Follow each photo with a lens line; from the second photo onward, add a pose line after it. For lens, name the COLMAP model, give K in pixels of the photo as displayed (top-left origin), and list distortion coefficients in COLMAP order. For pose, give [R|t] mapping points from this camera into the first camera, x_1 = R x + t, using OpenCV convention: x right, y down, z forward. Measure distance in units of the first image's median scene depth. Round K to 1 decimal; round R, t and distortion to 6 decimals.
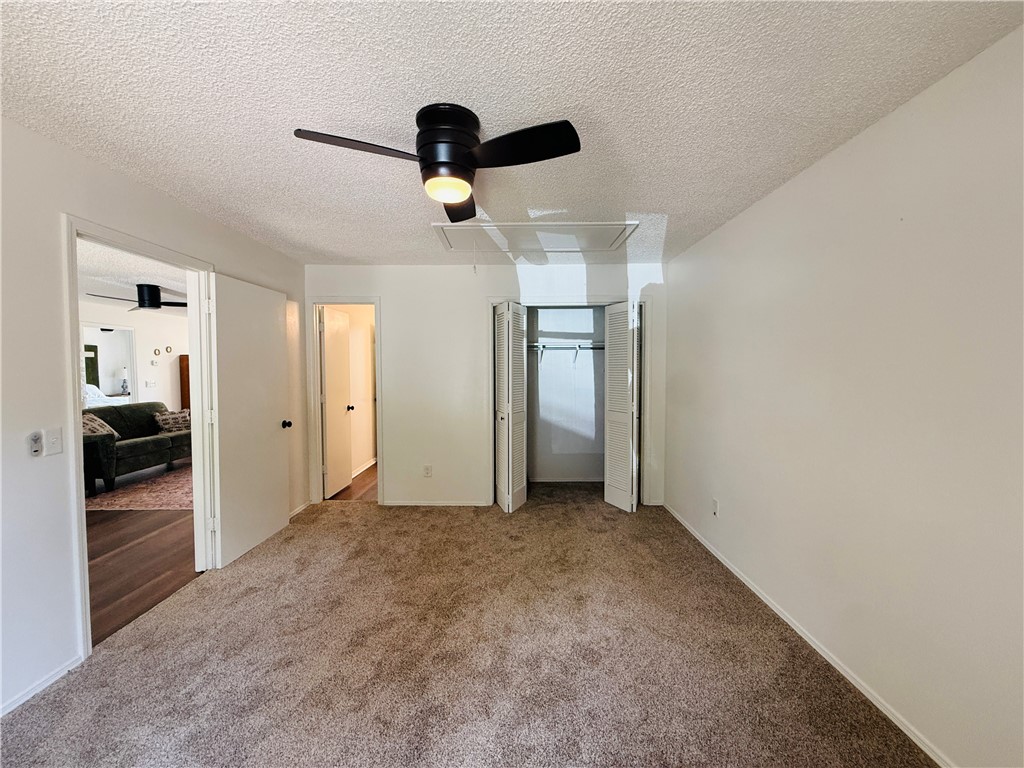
lens RADIAL K [[413.5, 0, 511.0], [0, 413.5, 383.0], [0, 0, 1]] dist [0.001940, 0.000458]
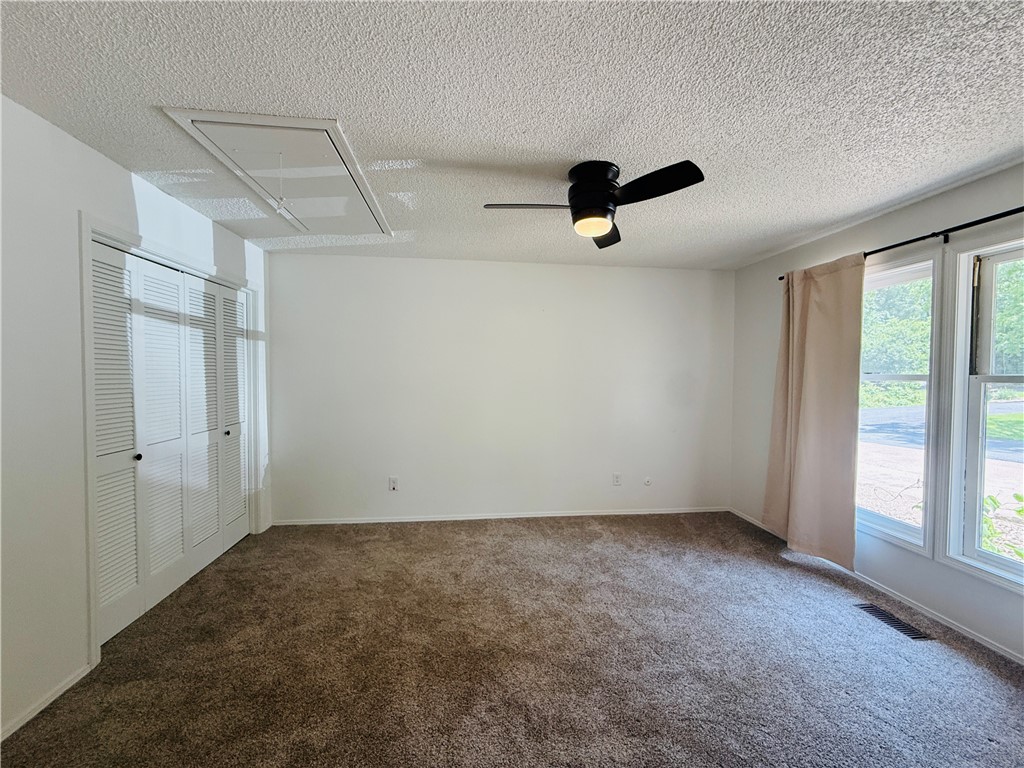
lens RADIAL K [[413.5, 0, 515.4], [0, 413.5, 383.5], [0, 0, 1]] dist [0.001940, 0.000458]
pose [[-0.130536, -0.026513, 0.991089, -0.735345], [0.033399, 0.998957, 0.031123, -0.023460], [-0.990881, 0.037164, -0.129515, 0.758627]]
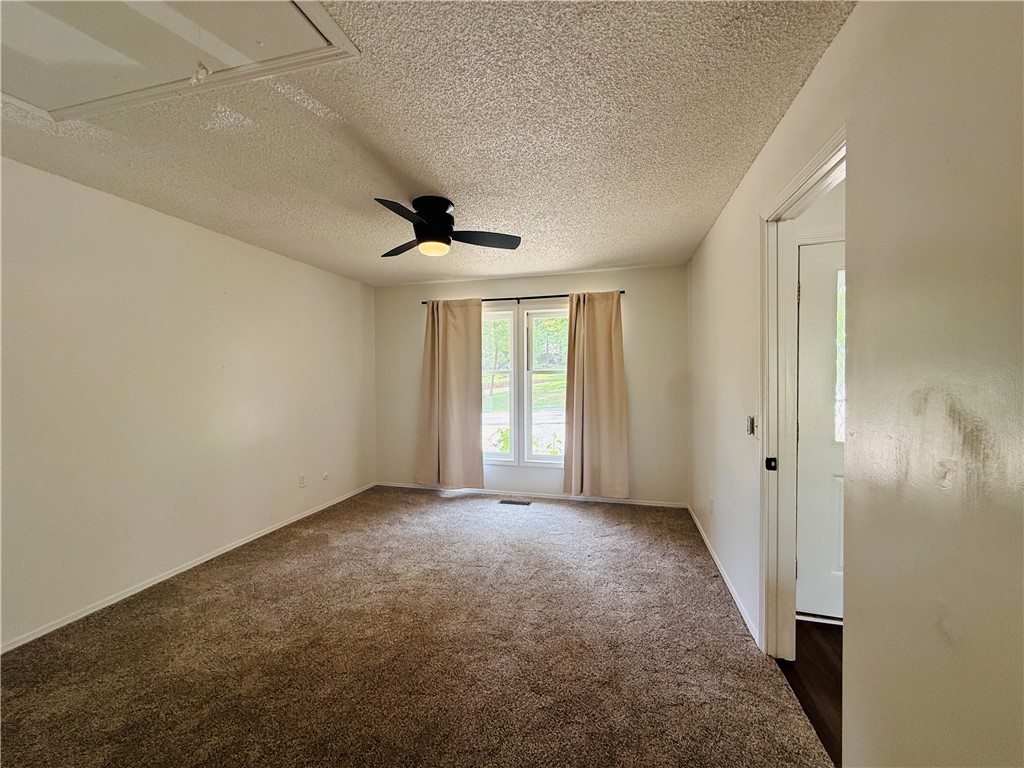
lens RADIAL K [[413.5, 0, 511.9], [0, 413.5, 380.4], [0, 0, 1]] dist [0.001940, 0.000458]
pose [[-0.972291, 0.000192, 0.233774, -0.427037], [0.012689, 0.998569, 0.051954, -0.031267], [-0.233430, 0.053481, -0.970902, 1.300572]]
